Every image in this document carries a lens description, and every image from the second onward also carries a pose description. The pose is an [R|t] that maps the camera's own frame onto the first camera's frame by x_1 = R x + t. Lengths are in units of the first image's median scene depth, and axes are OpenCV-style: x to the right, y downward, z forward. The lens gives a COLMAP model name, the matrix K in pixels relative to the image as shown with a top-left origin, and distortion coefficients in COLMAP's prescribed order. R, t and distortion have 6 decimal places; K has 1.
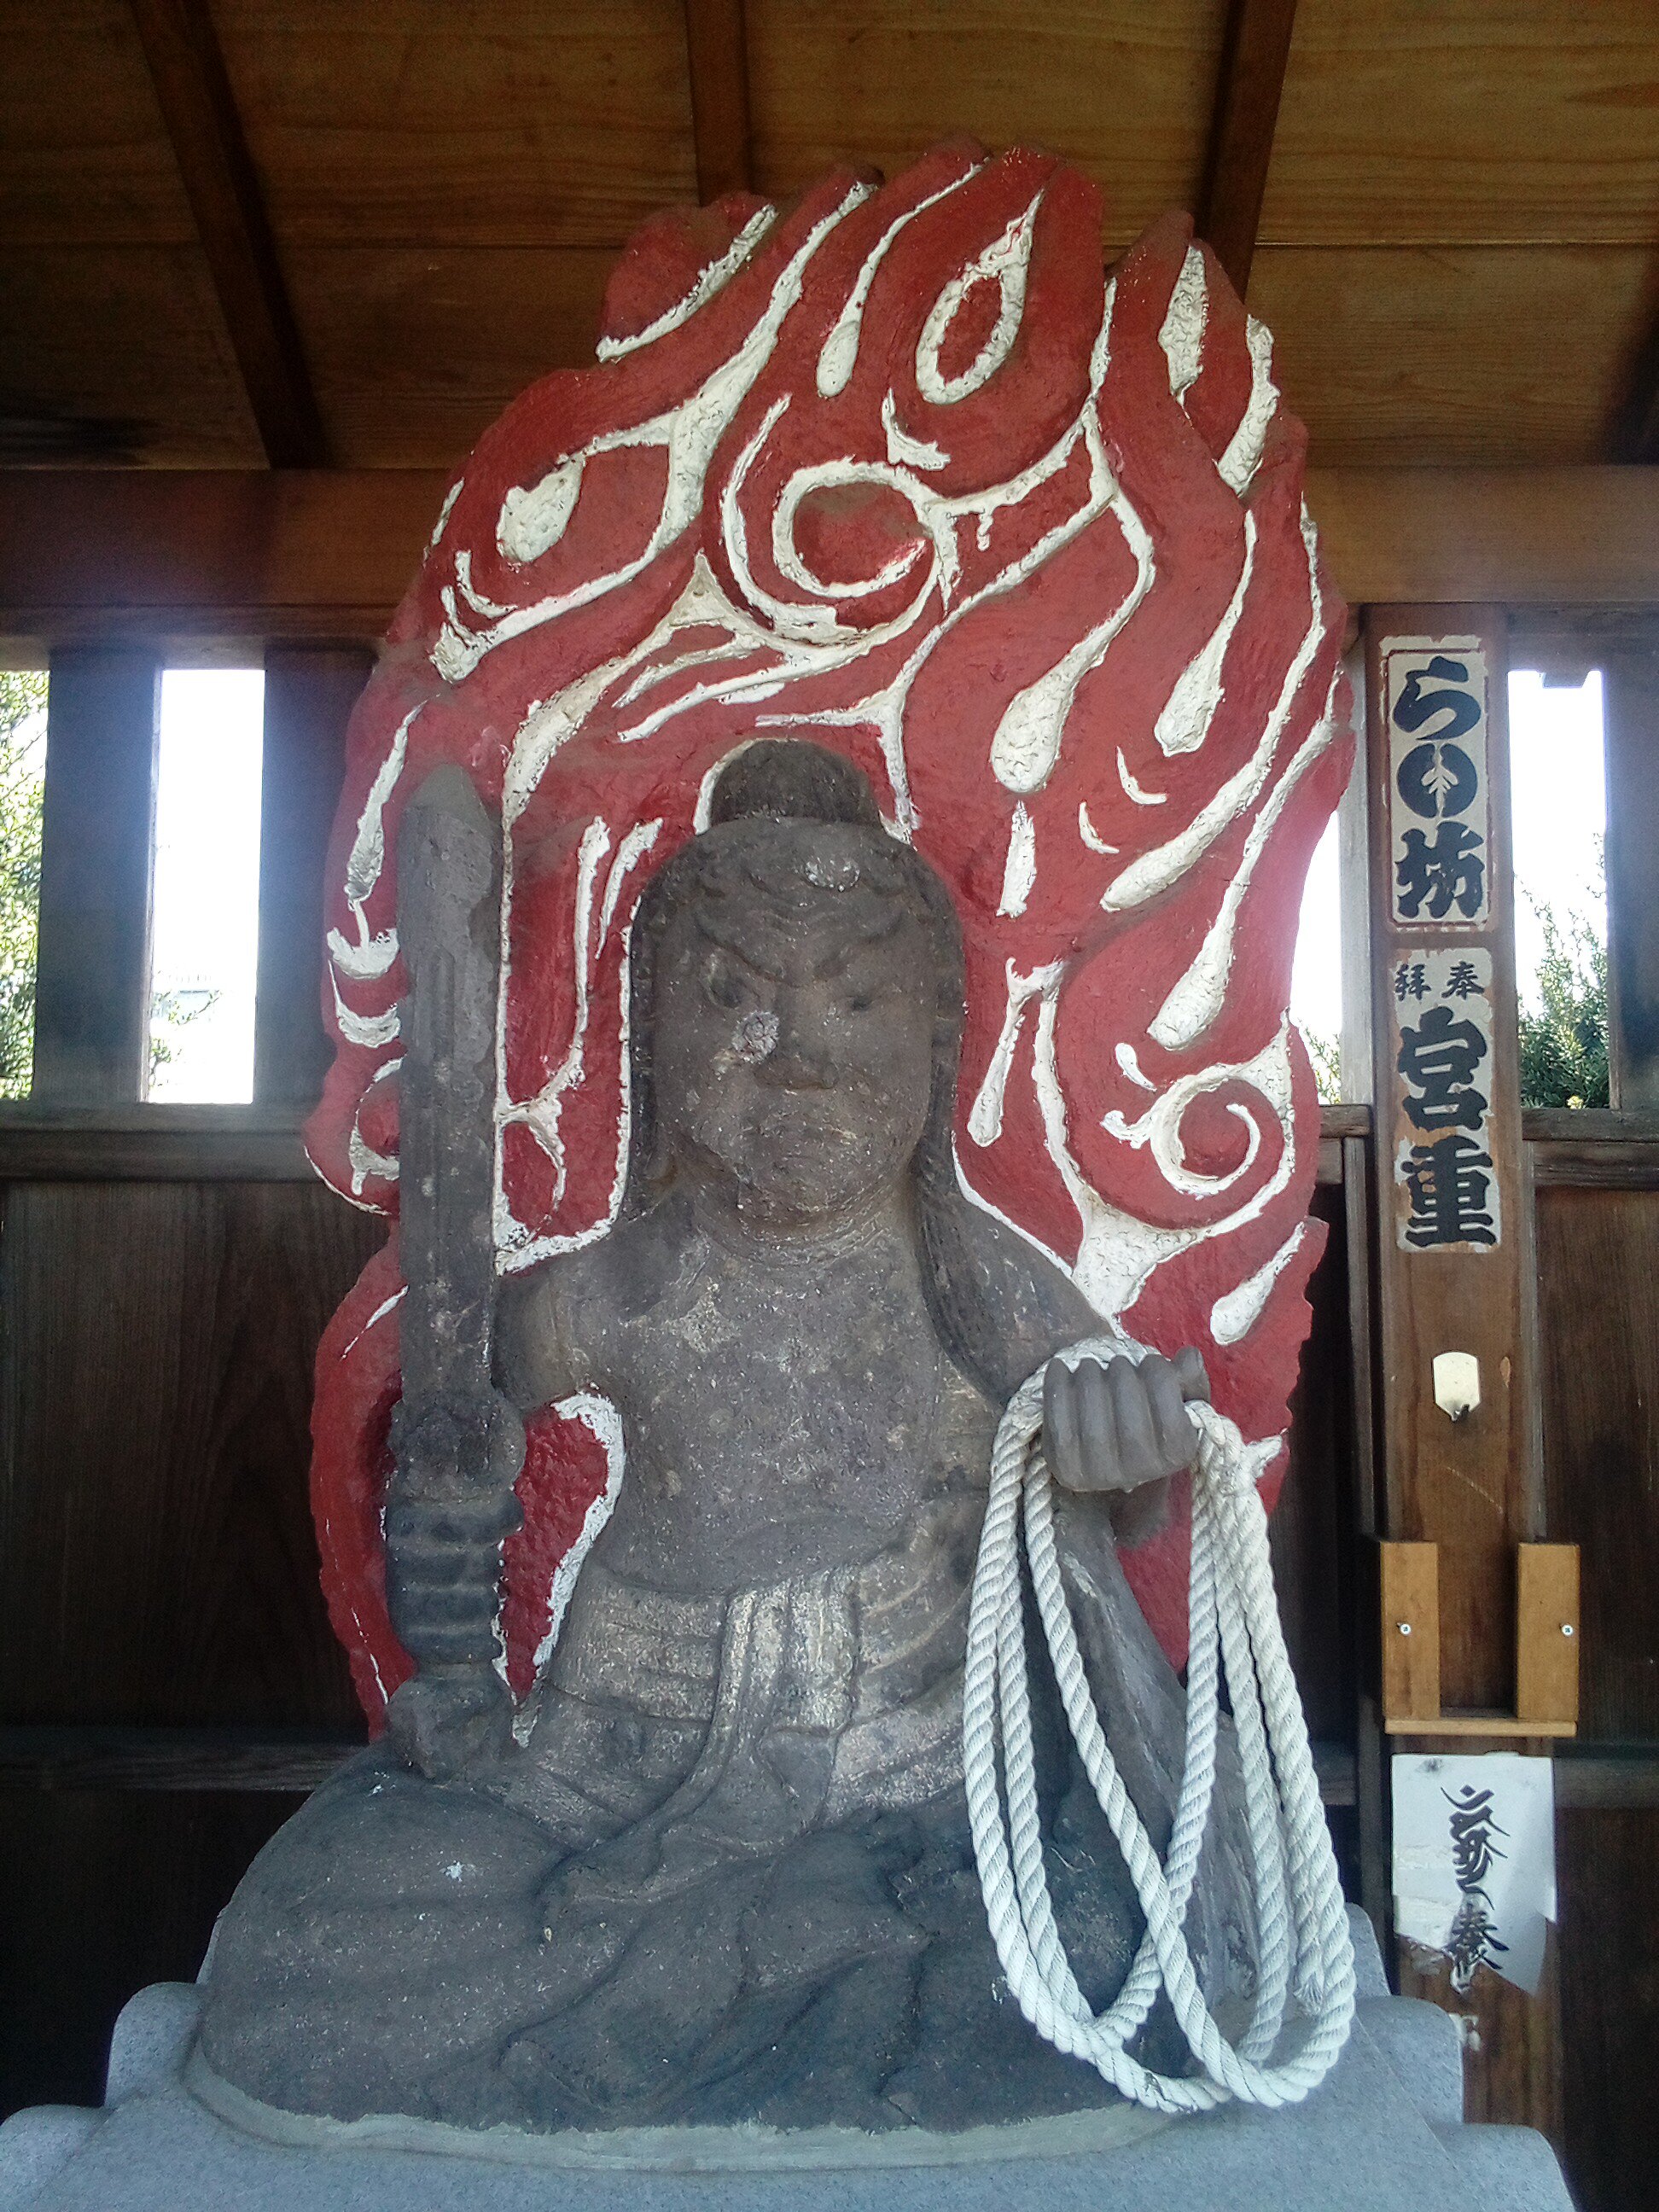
lens RADIAL K [[1788.4, 0, 820.2], [0, 1788.4, 1119.0], [0, 0, 1]] dist [0.082543, -0.176649]
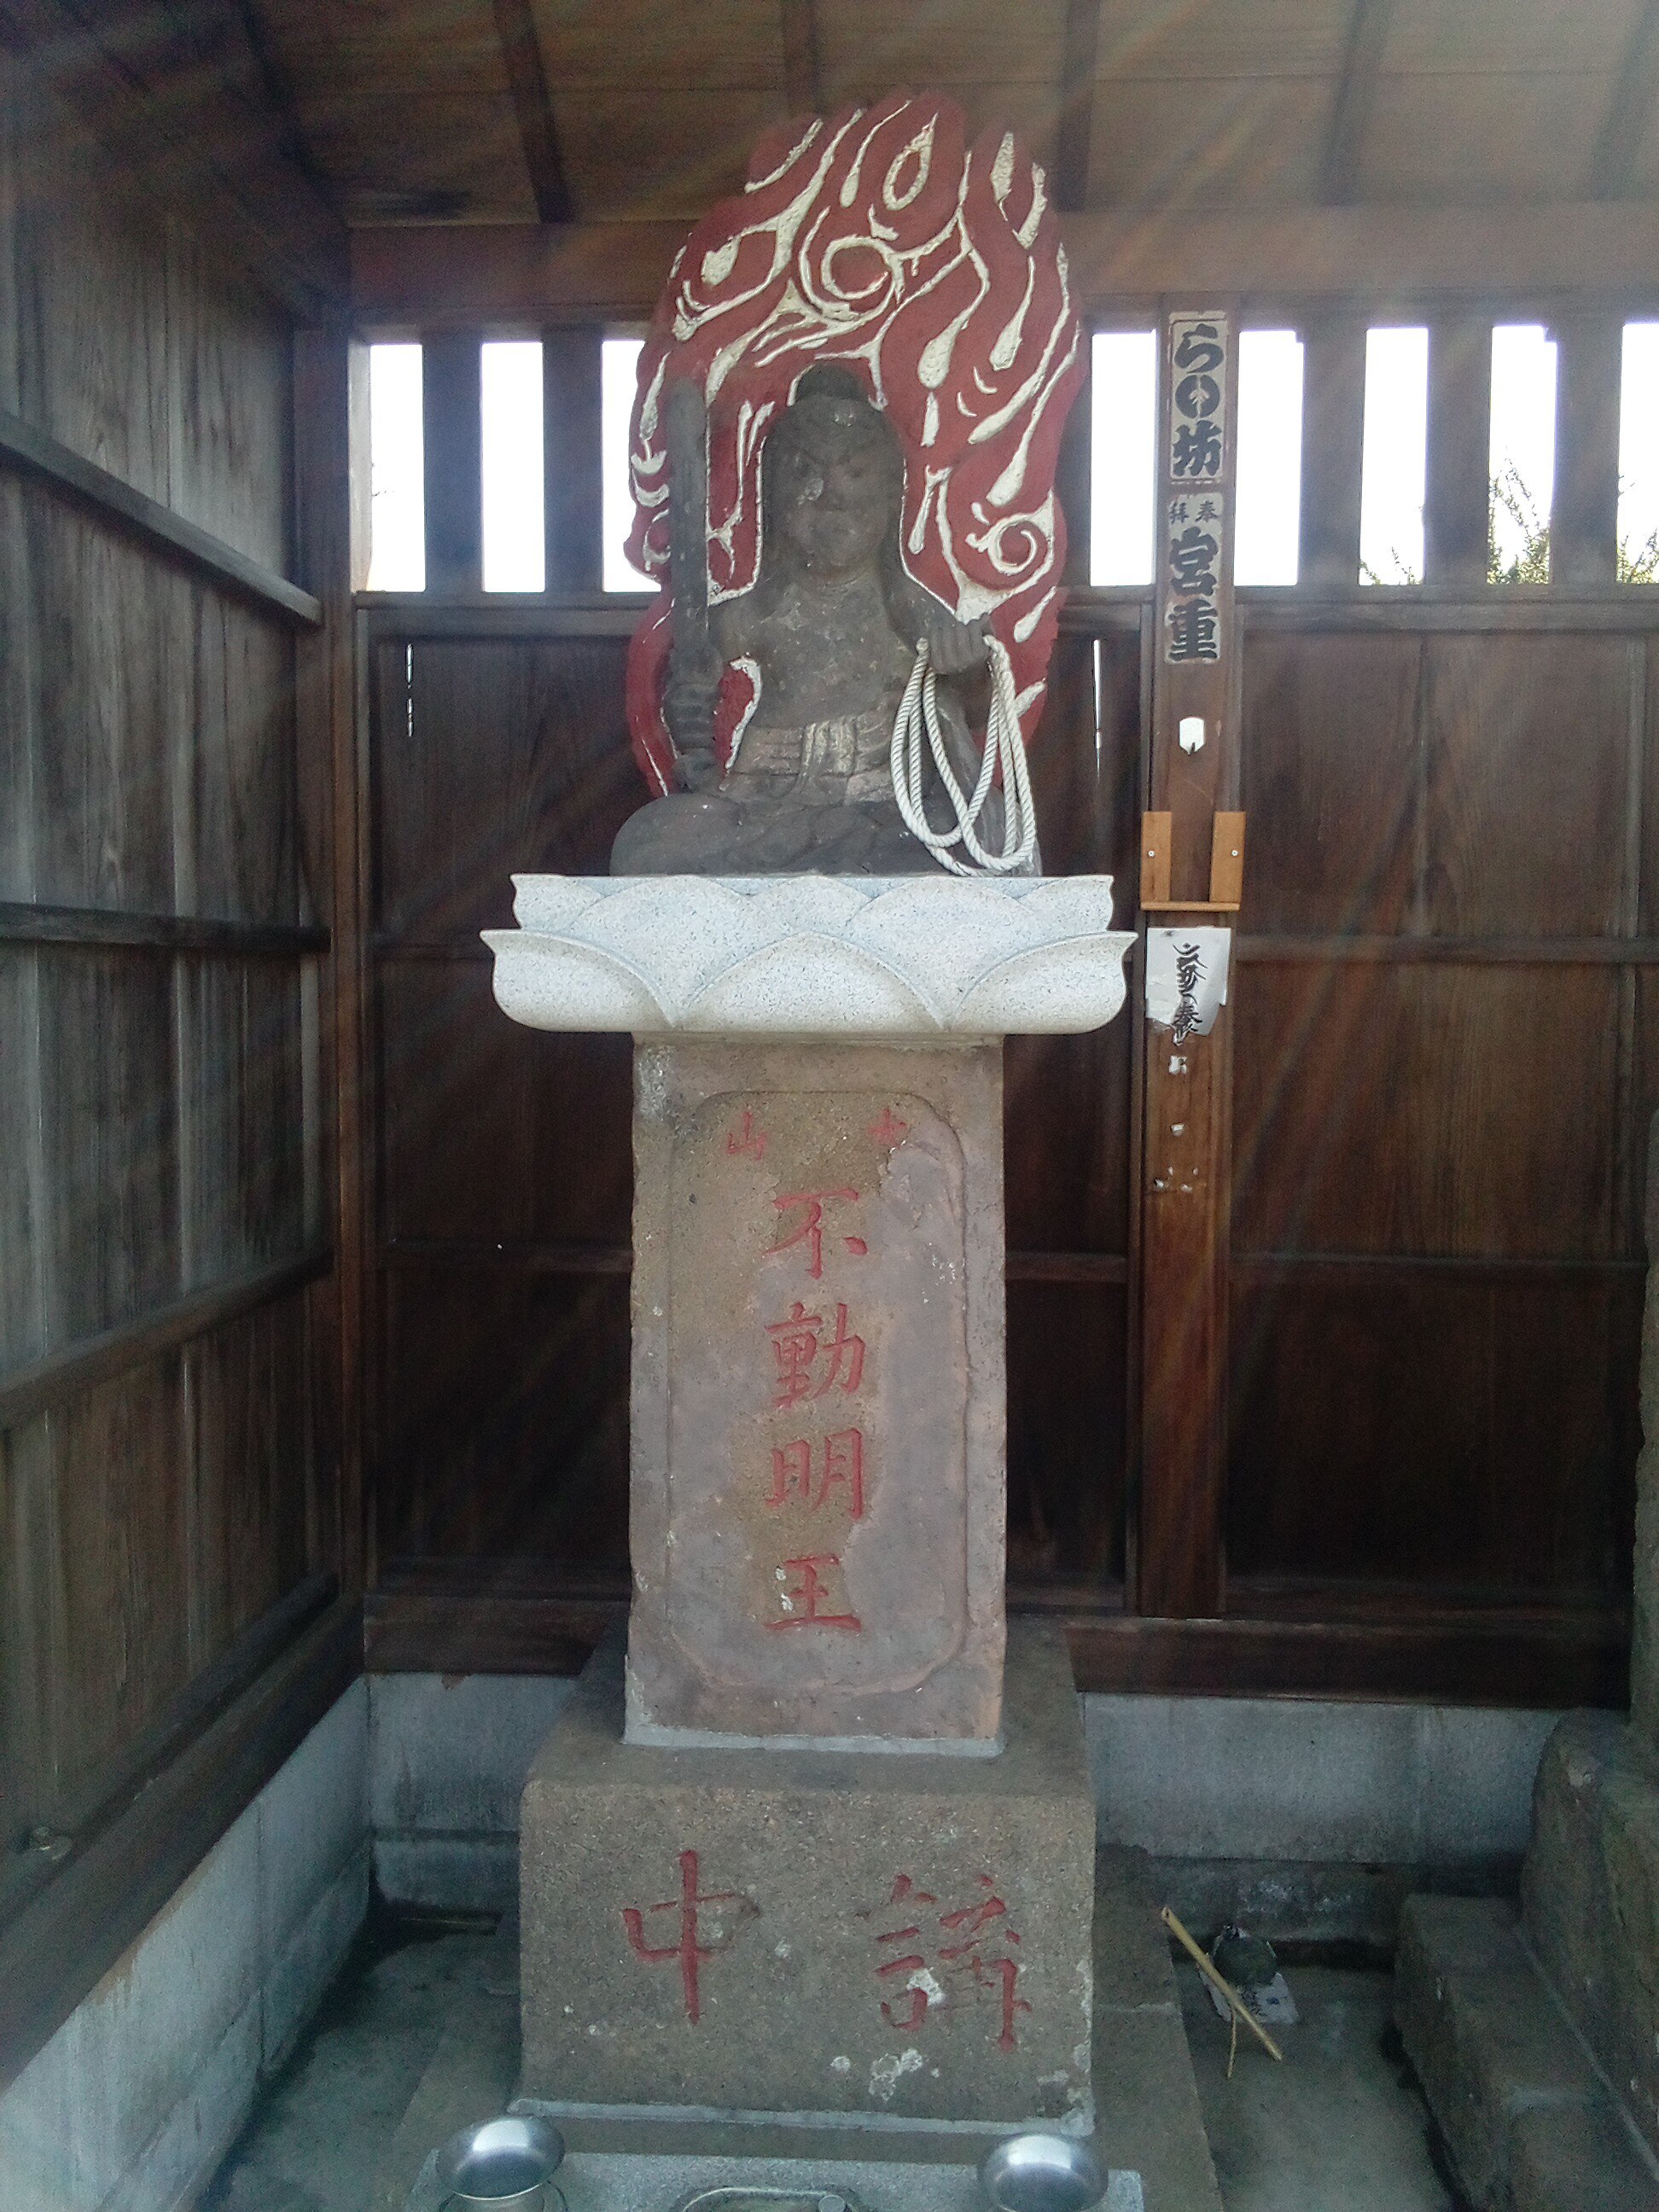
lens RADIAL K [[1788.4, 0, 820.2], [0, 1788.4, 1119.0], [0, 0, 1]] dist [0.082543, -0.176649]
pose [[0.999067, 0.002530, -0.043112, 0.073000], [0.004211, 0.987818, 0.155559, 0.382823], [0.042980, -0.155595, 0.986885, -1.427793]]
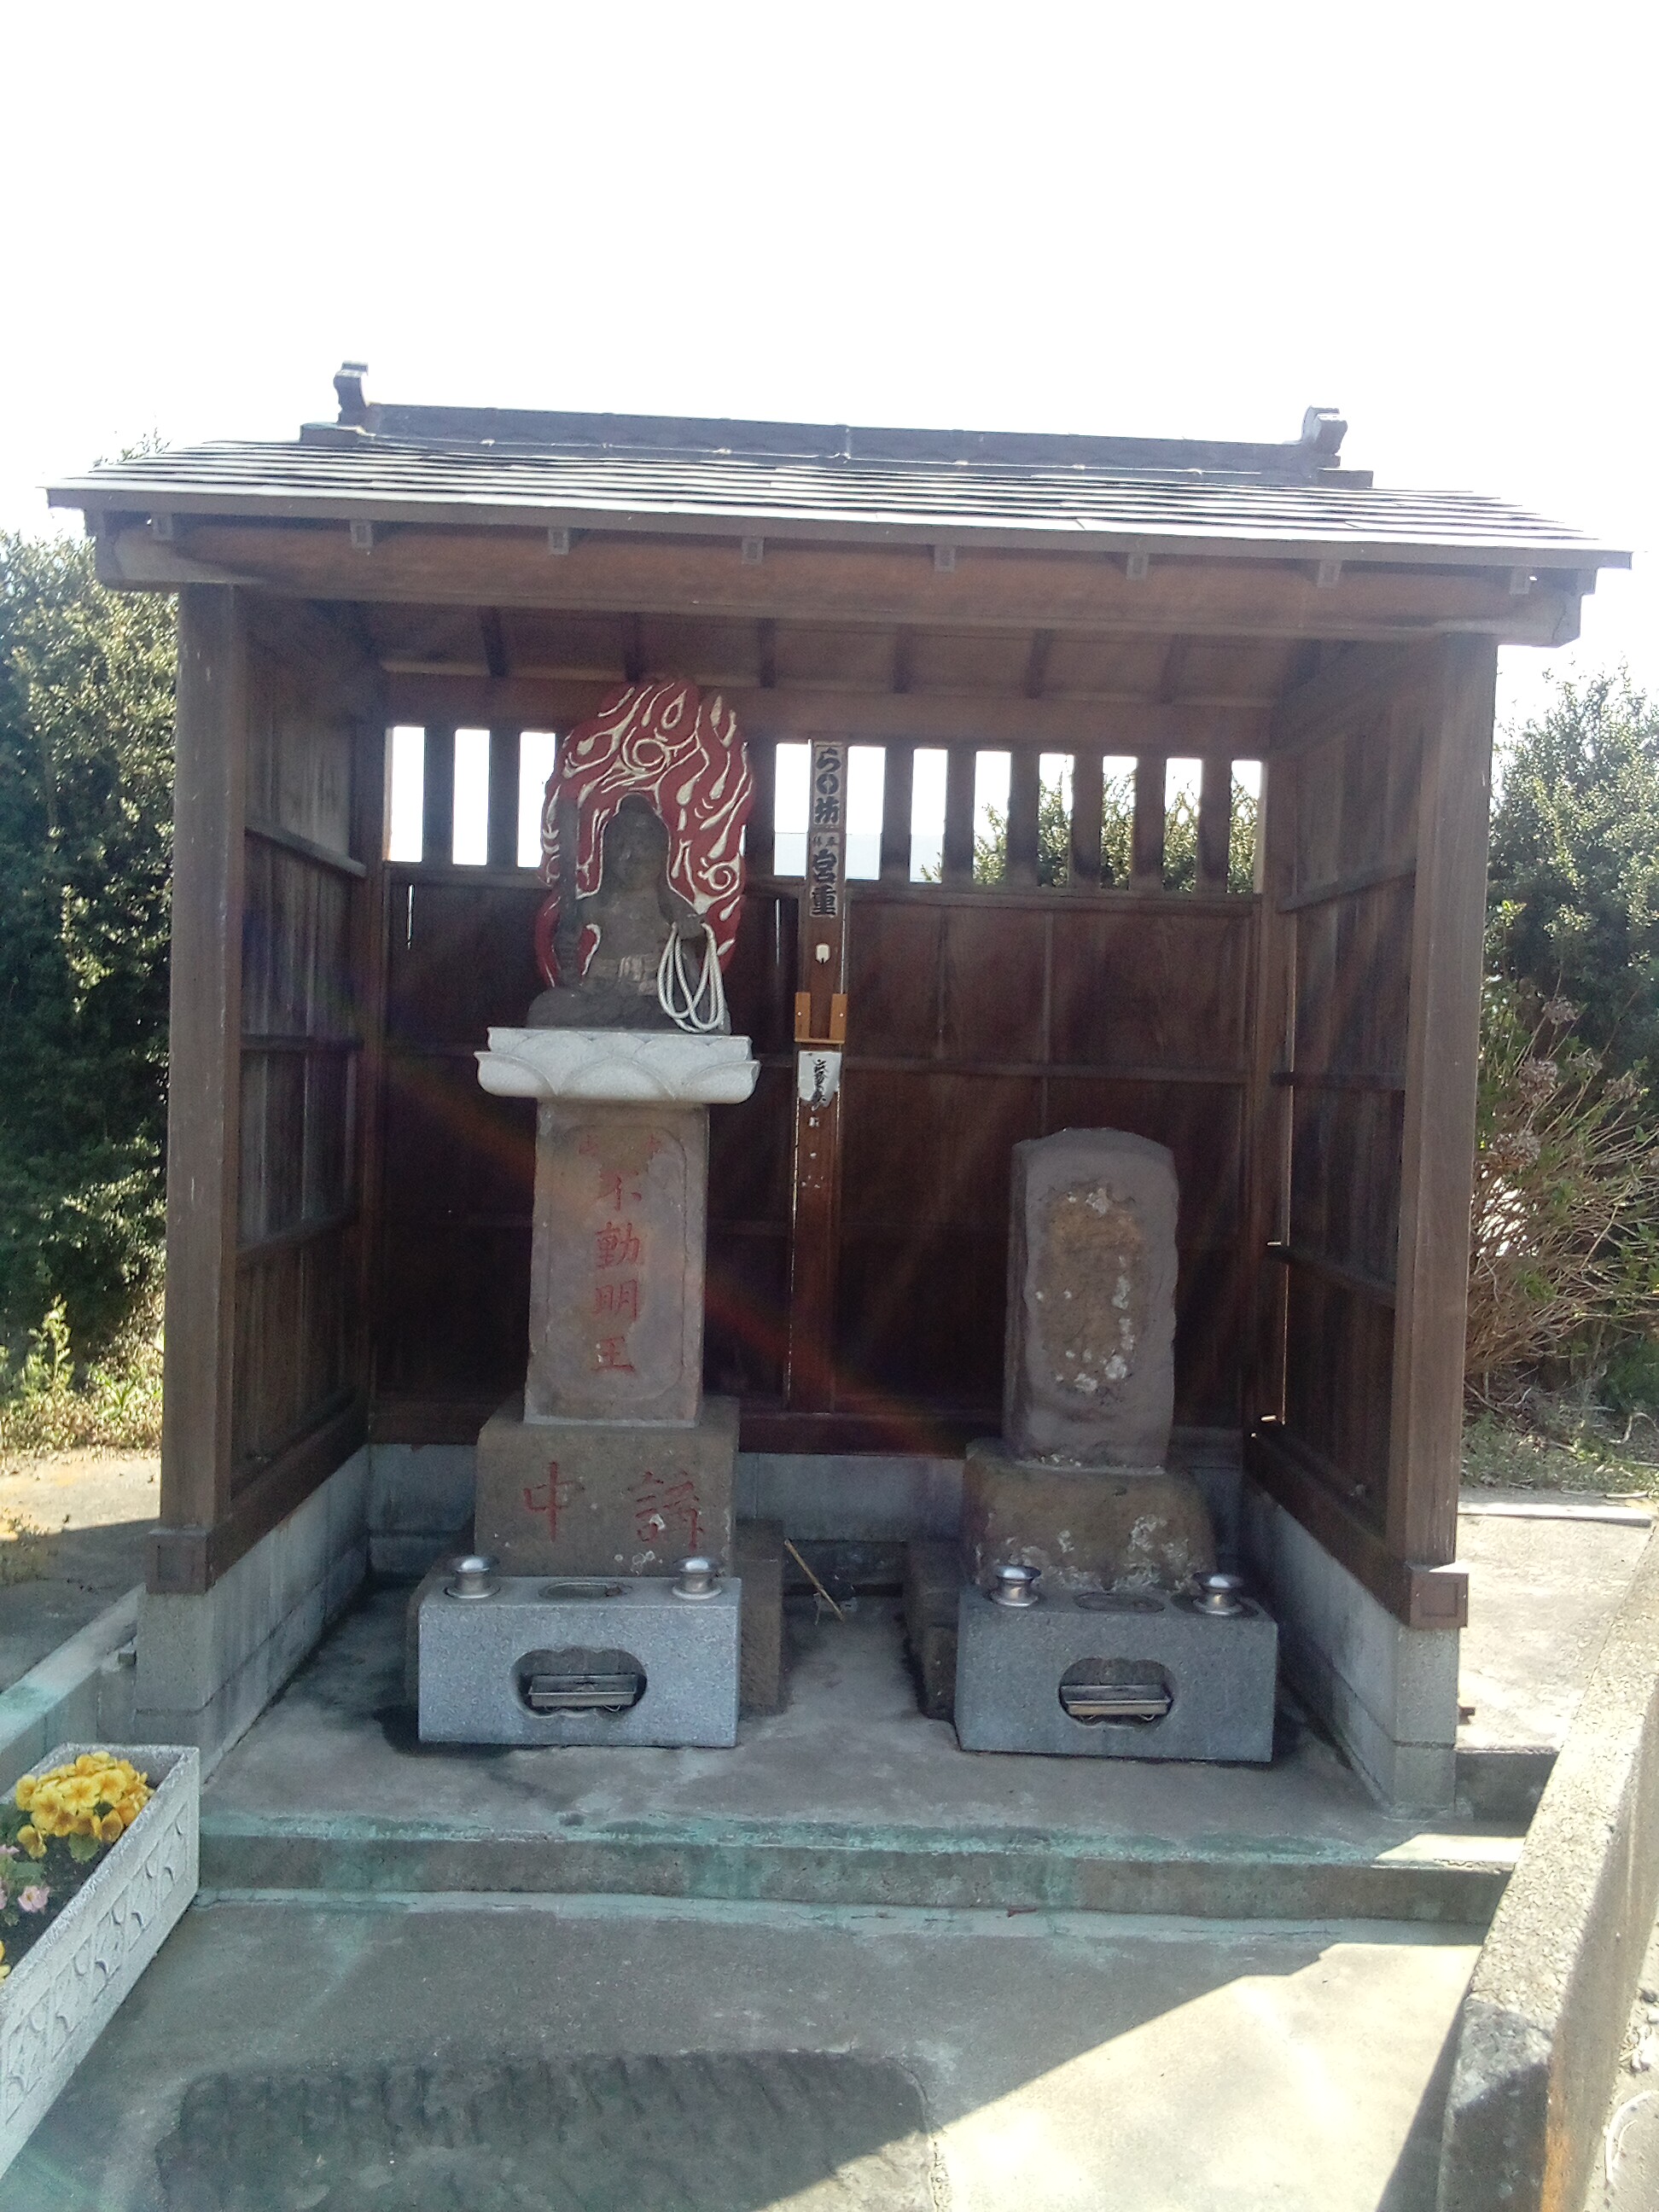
lens RADIAL K [[1788.4, 0, 820.2], [0, 1788.4, 1119.0], [0, 0, 1]] dist [0.082543, -0.176649]
pose [[0.998529, 0.026061, 0.047555, 0.281693], [-0.031385, 0.992883, 0.114888, 0.097654], [-0.044222, -0.116211, 0.992240, -4.074280]]
